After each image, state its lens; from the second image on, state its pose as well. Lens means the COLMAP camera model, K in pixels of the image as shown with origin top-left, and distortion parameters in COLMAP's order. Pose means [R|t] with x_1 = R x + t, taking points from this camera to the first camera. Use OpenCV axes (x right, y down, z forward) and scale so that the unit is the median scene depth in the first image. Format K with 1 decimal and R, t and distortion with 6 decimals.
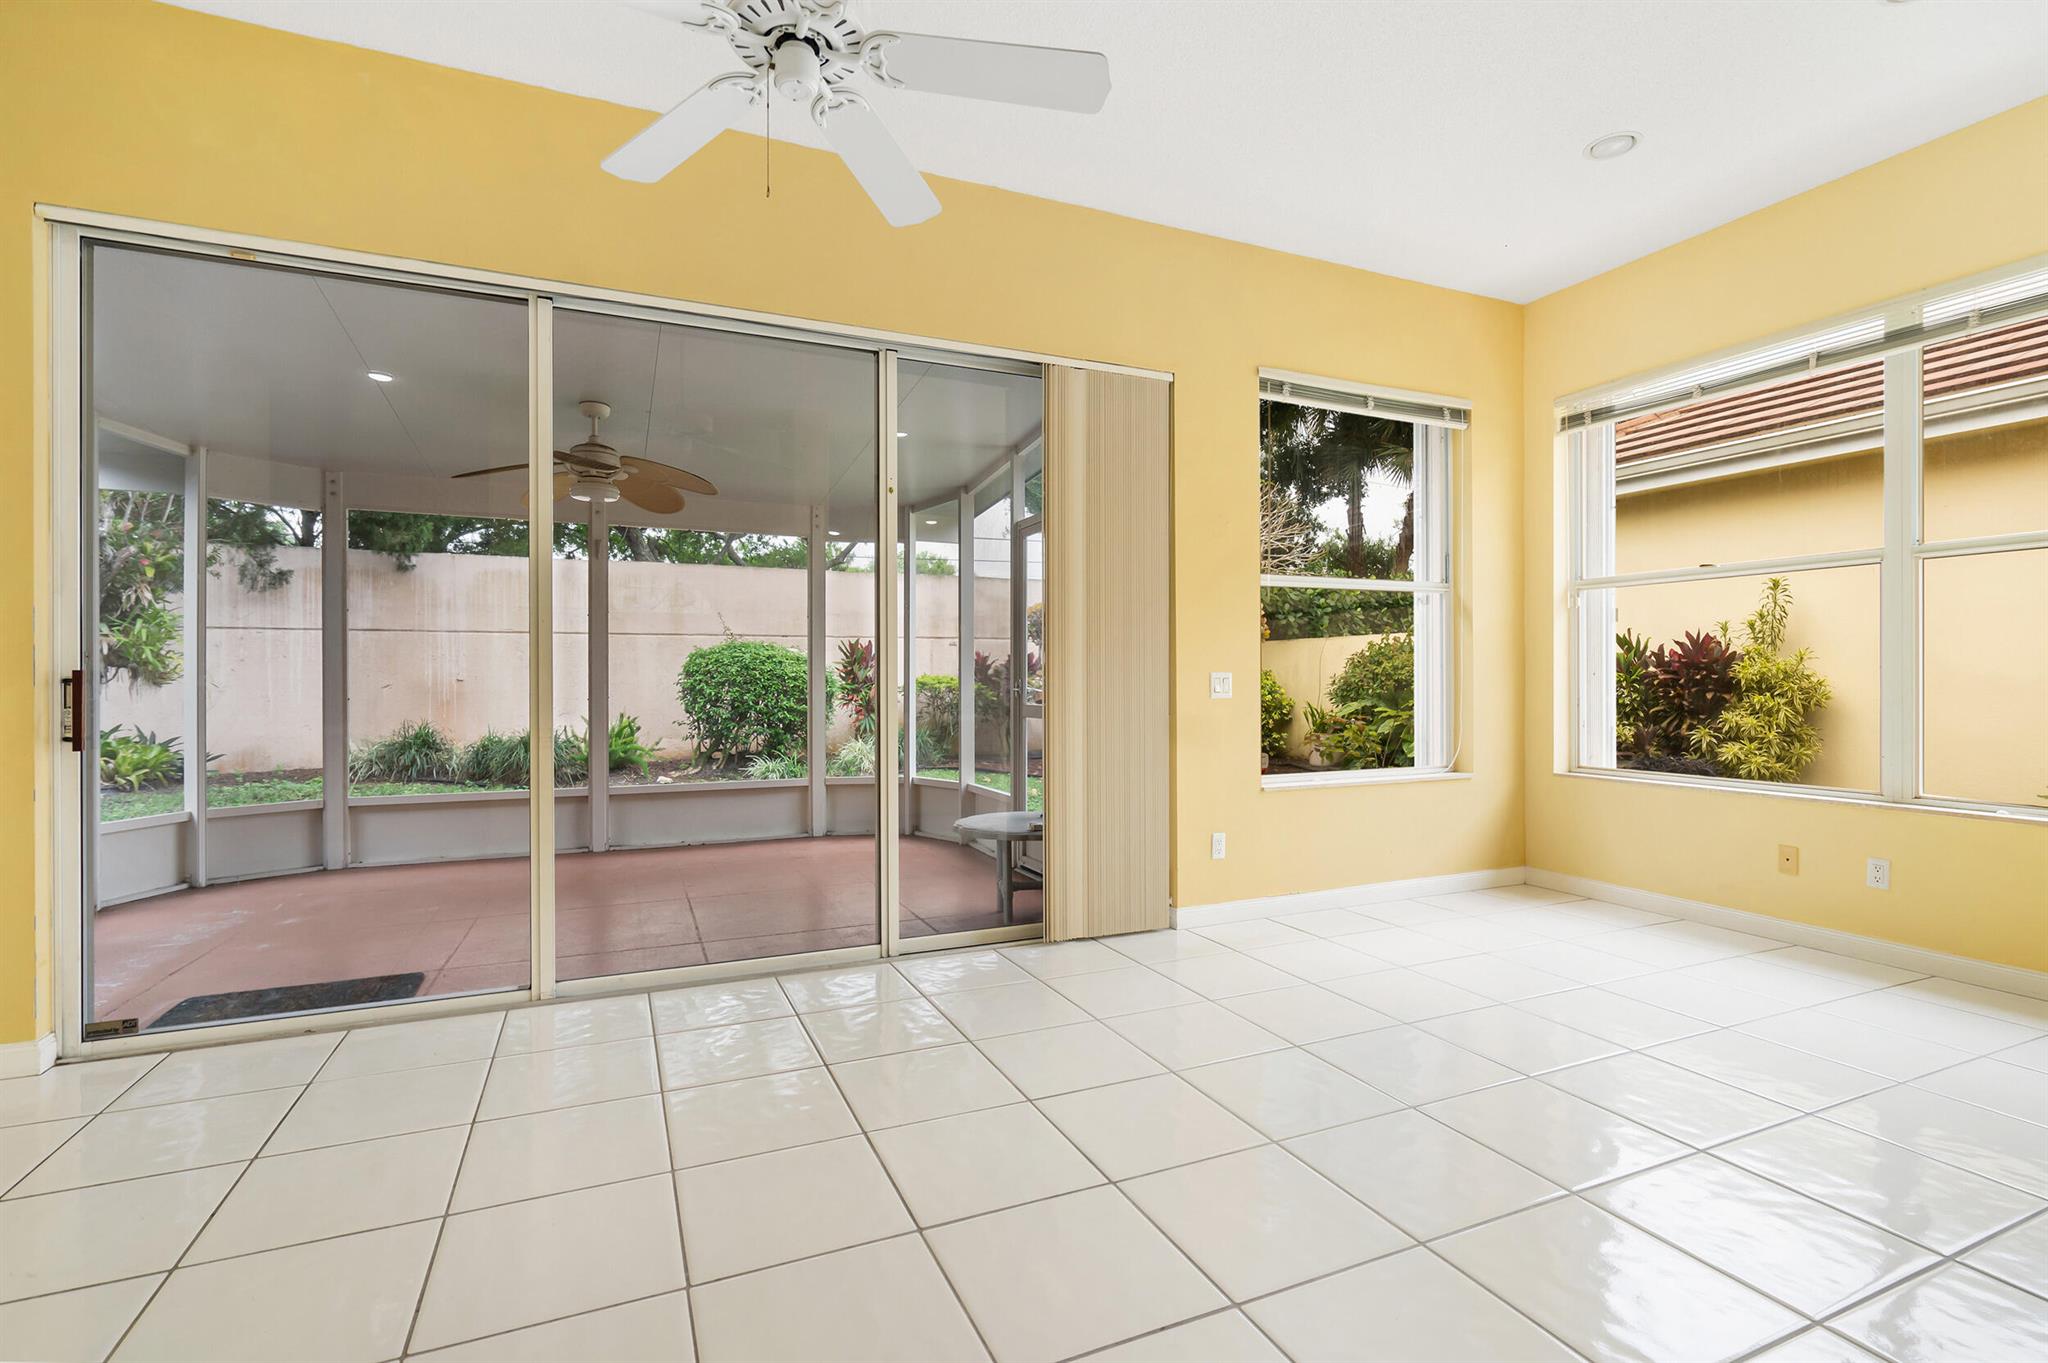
lens RADIAL K [[945.8, 0, 1017.5], [0, 945.8, 679.0], [0, 0, 1]] dist [-0.005099, 0.002524]
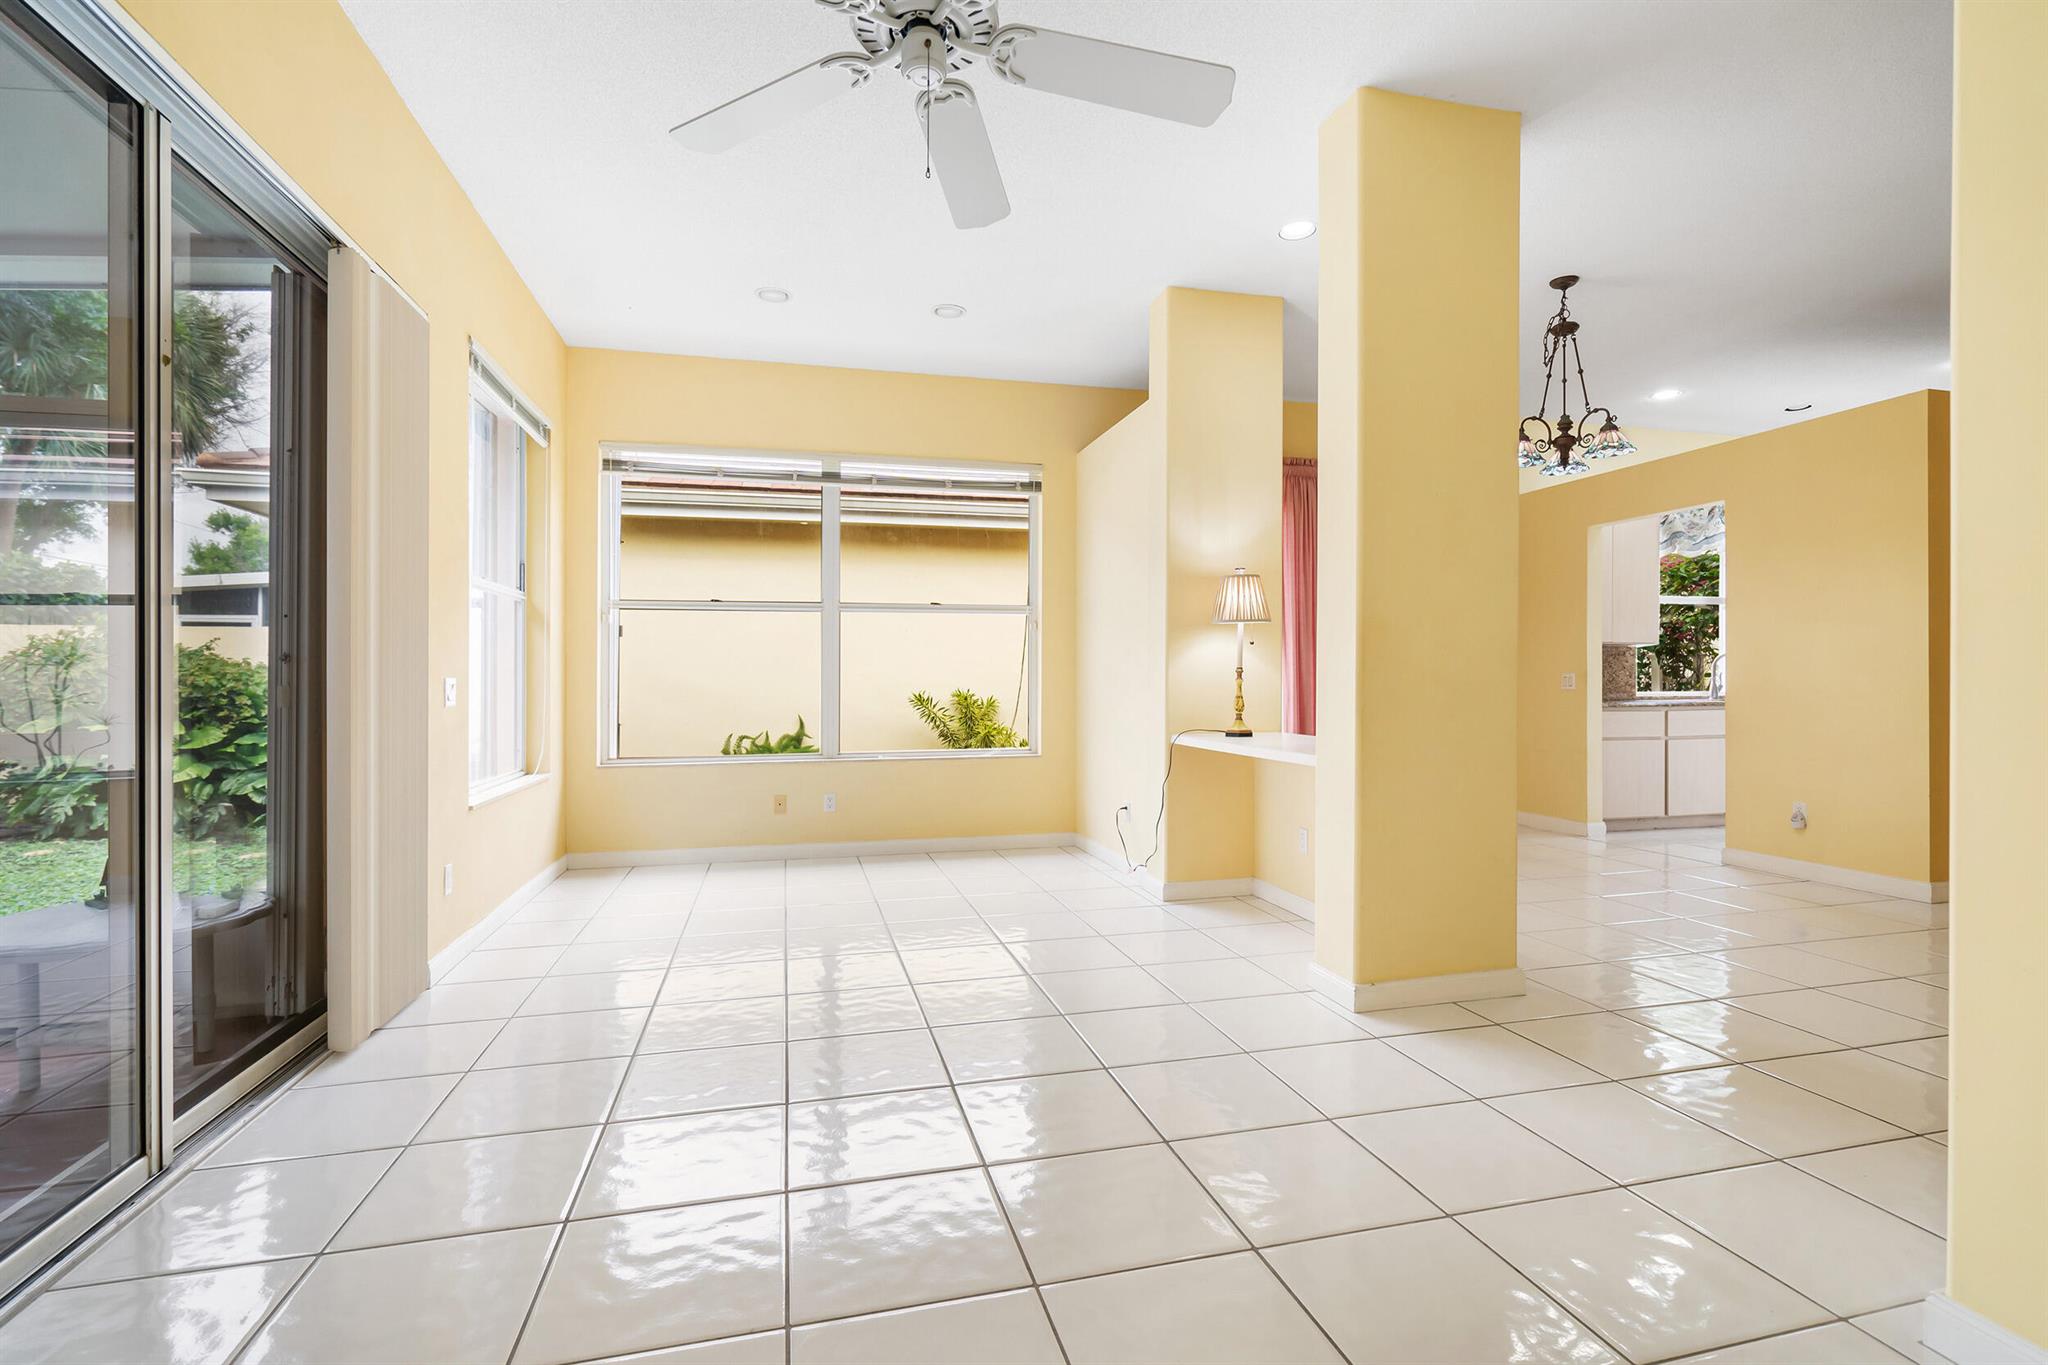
lens RADIAL K [[945.8, 0, 1021.9], [0, 945.8, 679.1], [0, 0, 1]] dist [-0.005099, 0.002524]
pose [[0.151977, 0.002916, 0.988380, -0.604089], [0.005684, 0.999977, -0.003825, 0.001516], [-0.988368, 0.006199, 0.151957, 0.389900]]
